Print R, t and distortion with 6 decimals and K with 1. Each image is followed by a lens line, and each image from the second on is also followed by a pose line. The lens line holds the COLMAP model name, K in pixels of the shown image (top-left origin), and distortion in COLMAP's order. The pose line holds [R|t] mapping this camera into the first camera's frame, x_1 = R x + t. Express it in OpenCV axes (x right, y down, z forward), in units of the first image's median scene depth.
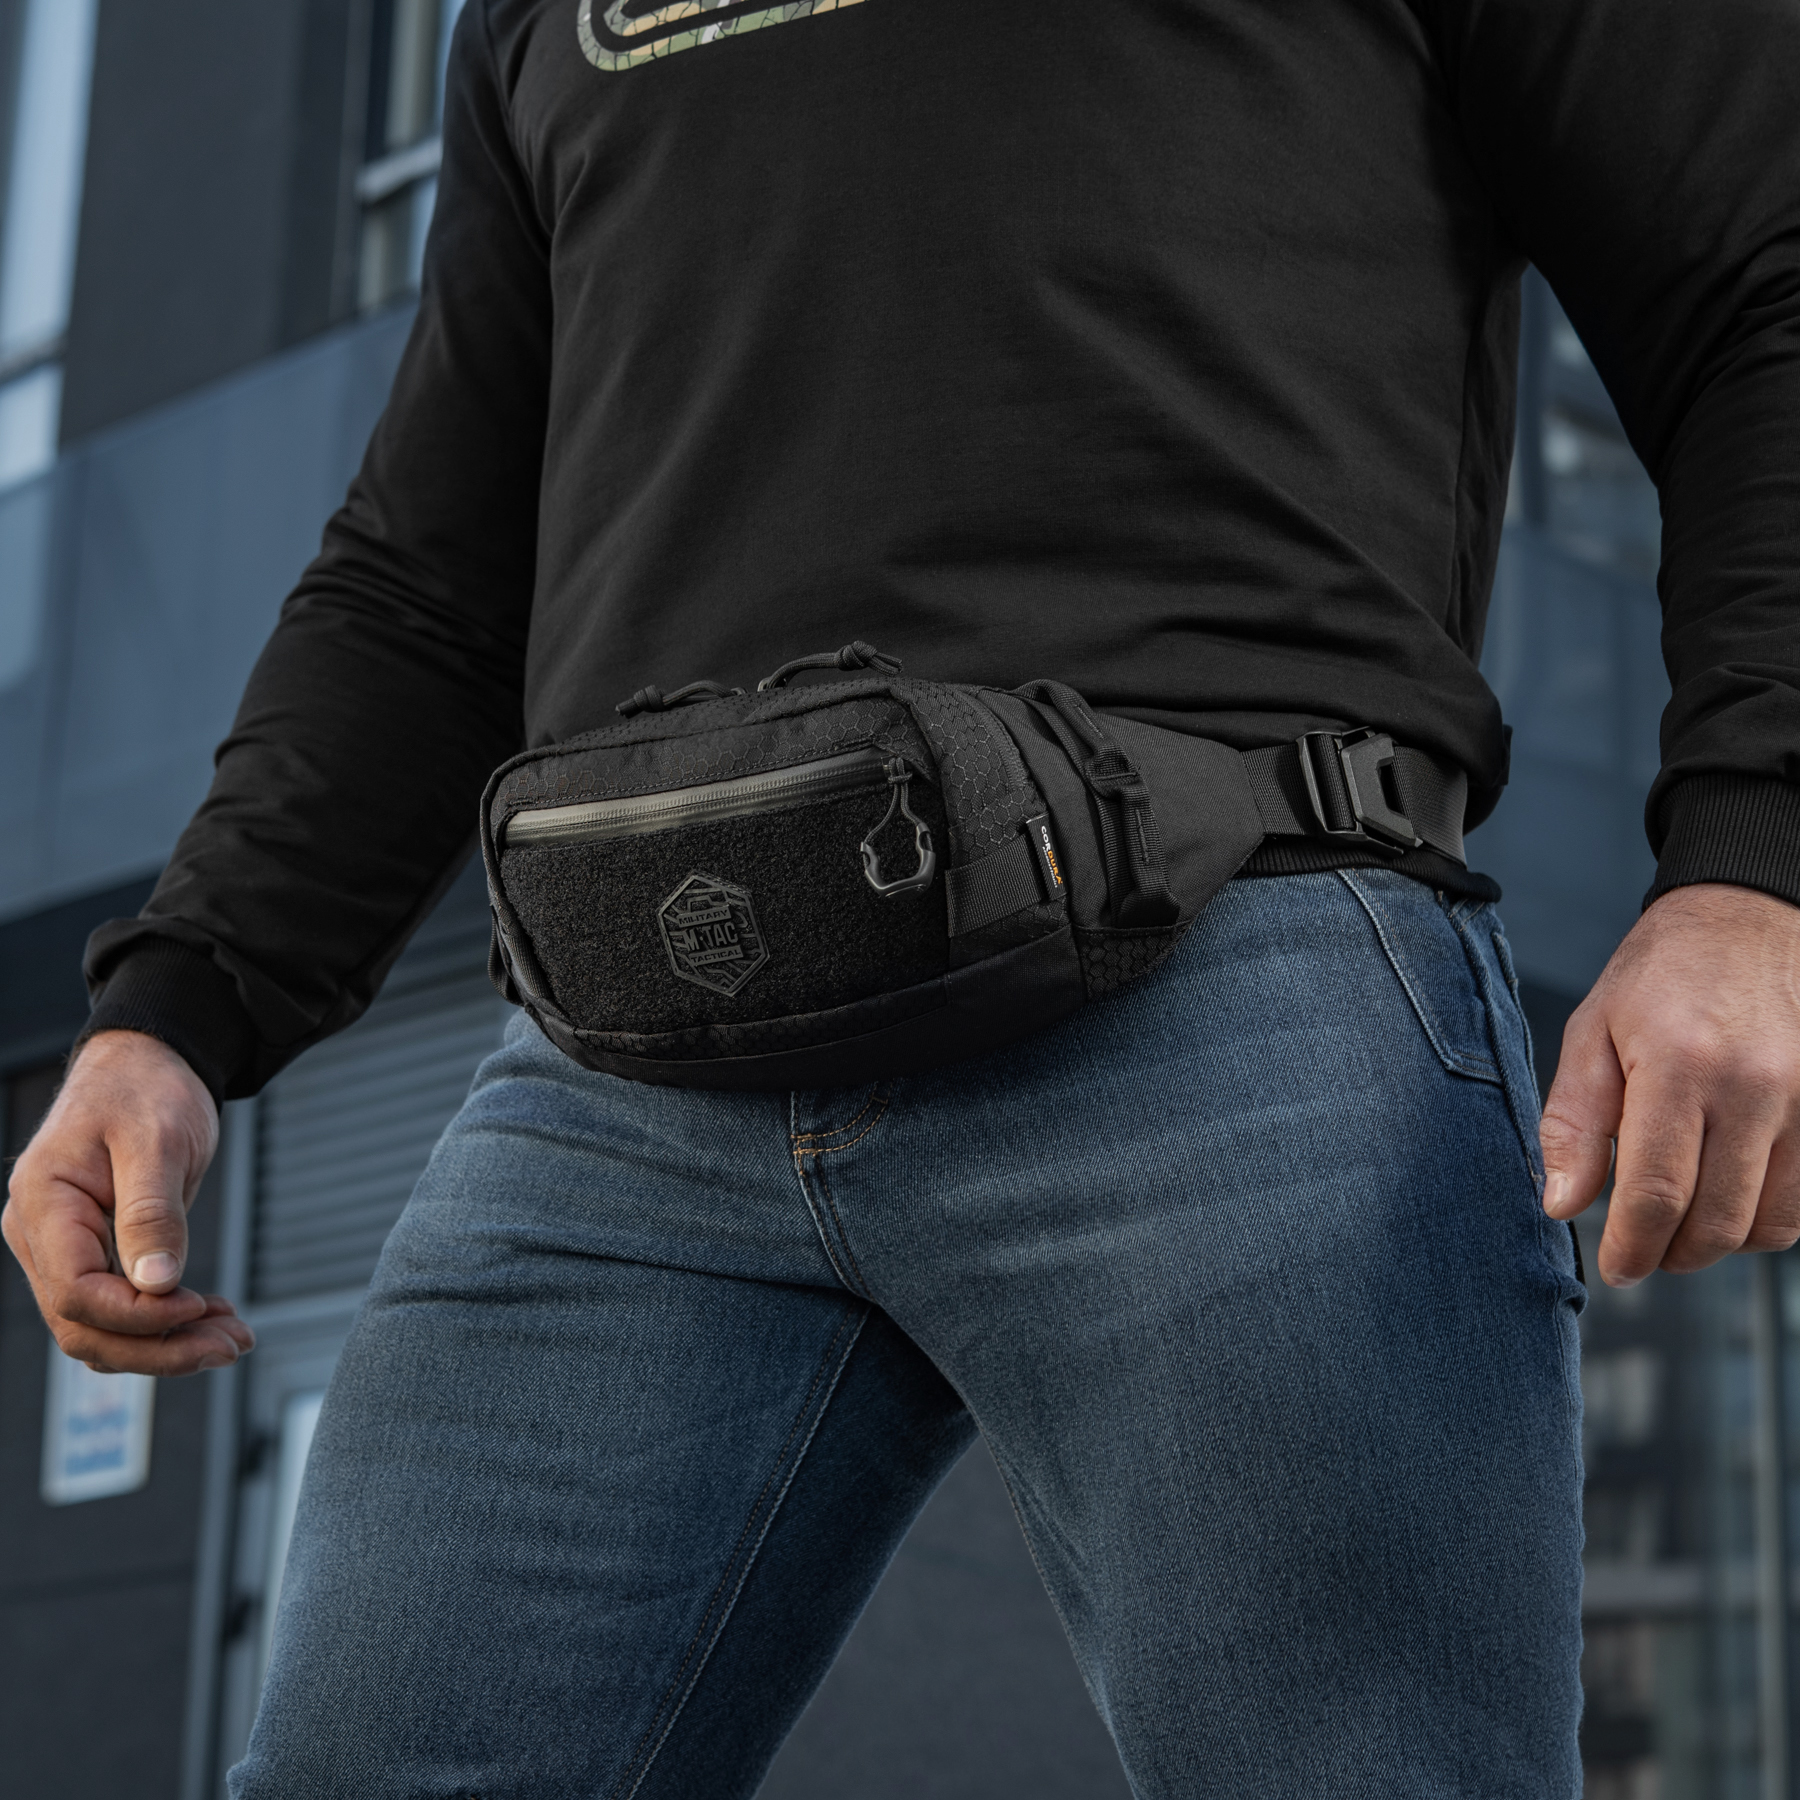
lens RADIAL K [[4453.8, 0, 757.8], [0, 4453.8, 899.6], [0, 0, 1]] dist [-0.030613, -0.147609]
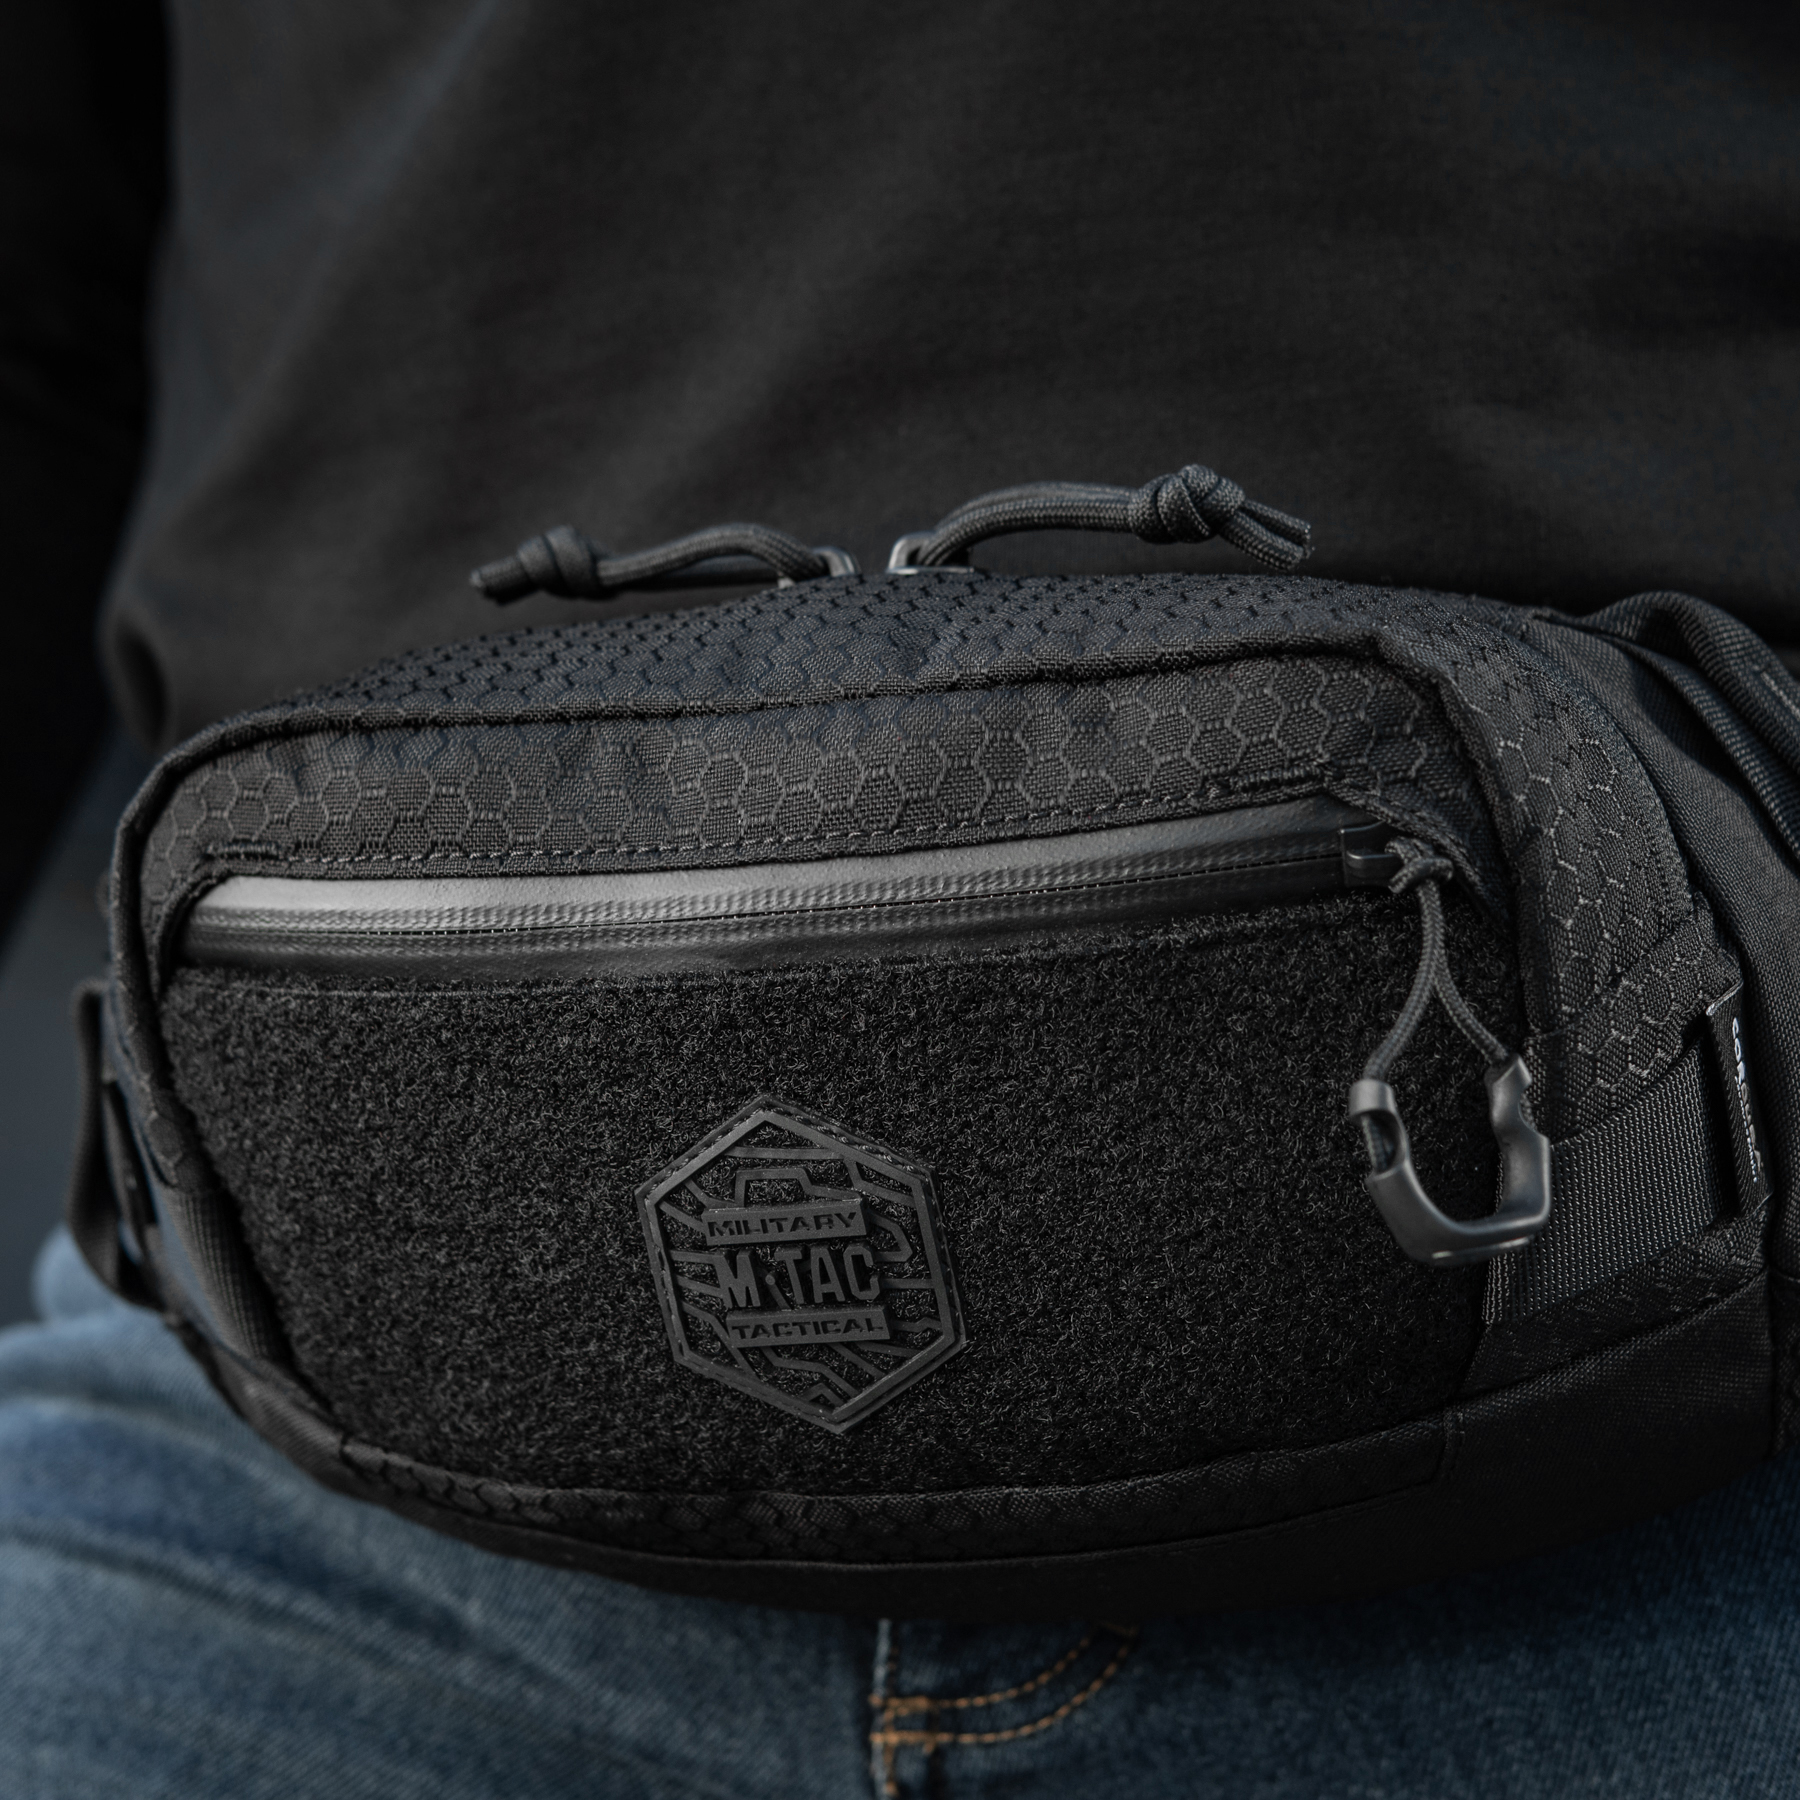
lens RADIAL K [[5001.4, 0, 900.0], [0, 5001.4, 900.0], [0, 0, 1]] dist [-0.039978, 0.240734]
pose [[0.977979, 0.032327, 0.206184, -0.085908], [-0.050641, 0.995164, 0.084169, -0.055911], [-0.202465, -0.092757, 0.974887, 0.596539]]
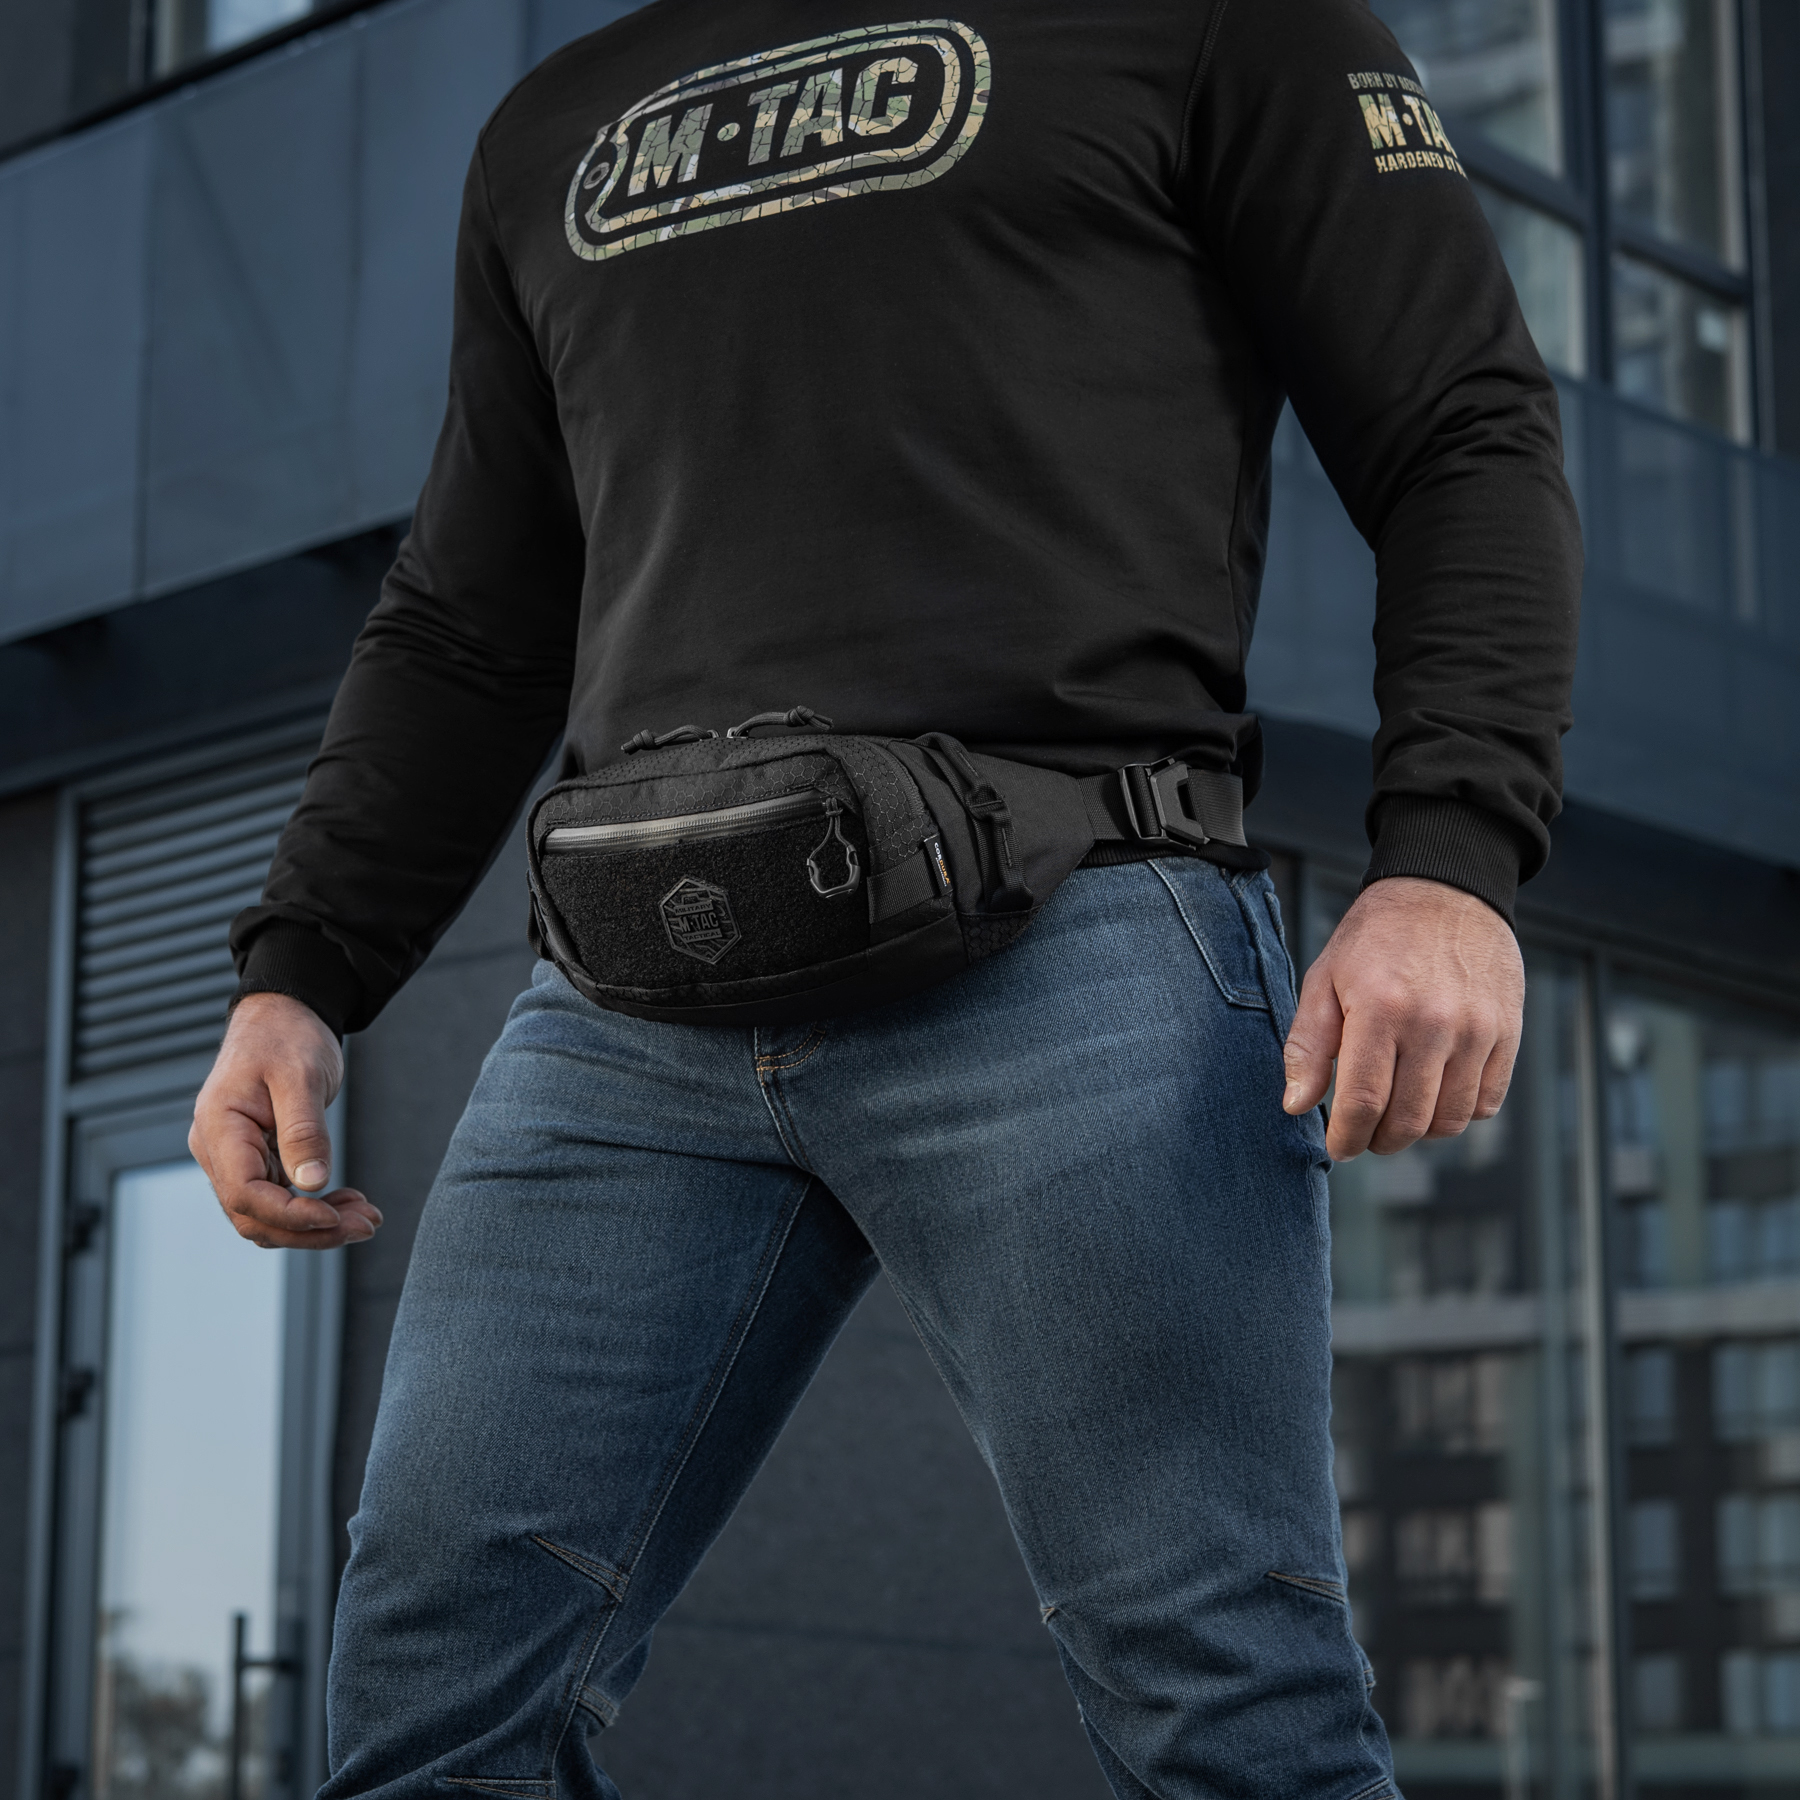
lens RADIAL K [[4603.9, 0, 901.5], [0, 4603.9, 1027.5], [0, 0, 1]] dist [-0.024393, 0.036907]
pose [[0.998066, -0.016959, 0.059809, -0.033420], [0.011502, 0.995837, 0.090425, -0.087167], [-0.061093, -0.089562, 0.994106, -0.432187]]
